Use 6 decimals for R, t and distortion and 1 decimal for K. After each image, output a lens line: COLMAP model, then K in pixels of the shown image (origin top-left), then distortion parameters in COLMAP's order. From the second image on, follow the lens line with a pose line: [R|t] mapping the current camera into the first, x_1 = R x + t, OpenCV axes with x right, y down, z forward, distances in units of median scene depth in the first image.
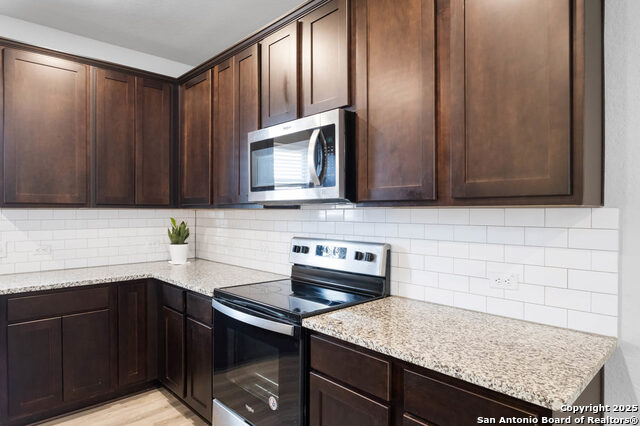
lens RADIAL K [[384.7, 0, 320.7], [0, 384.7, 214.6], [0, 0, 1]] dist [-0.014630, 0.001781]
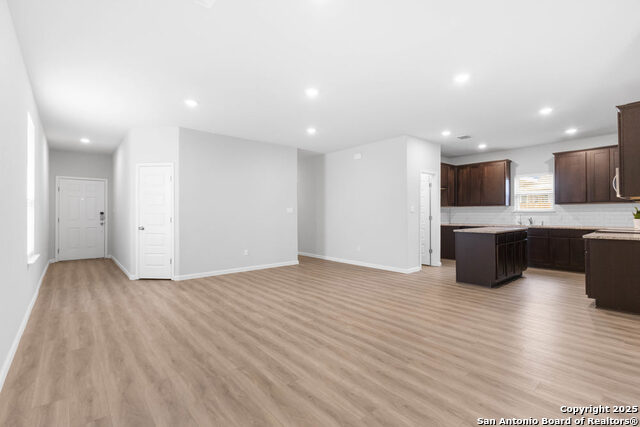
lens RADIAL K [[294.7, 0, 318.1], [0, 294.7, 213.8], [0, 0, 1]] dist [0.004850, -0.000391]
pose [[-0.062215, -0.002434, -0.998060, 1.786852], [-0.001440, 0.999996, -0.002349, 0.072390], [0.998062, 0.001291, -0.062218, -0.867757]]
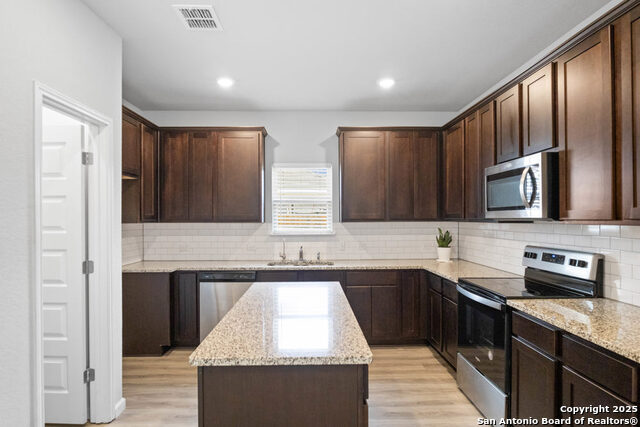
lens RADIAL K [[367.6, 0, 317.6], [0, 367.6, 222.2], [0, 0, 1]] dist [-0.011261, 0.000761]
pose [[0.737359, 0.001266, -0.675500, 0.234428], [0.000895, 0.999996, 0.002850, -0.021179], [0.675500, -0.002706, 0.737355, -0.344398]]
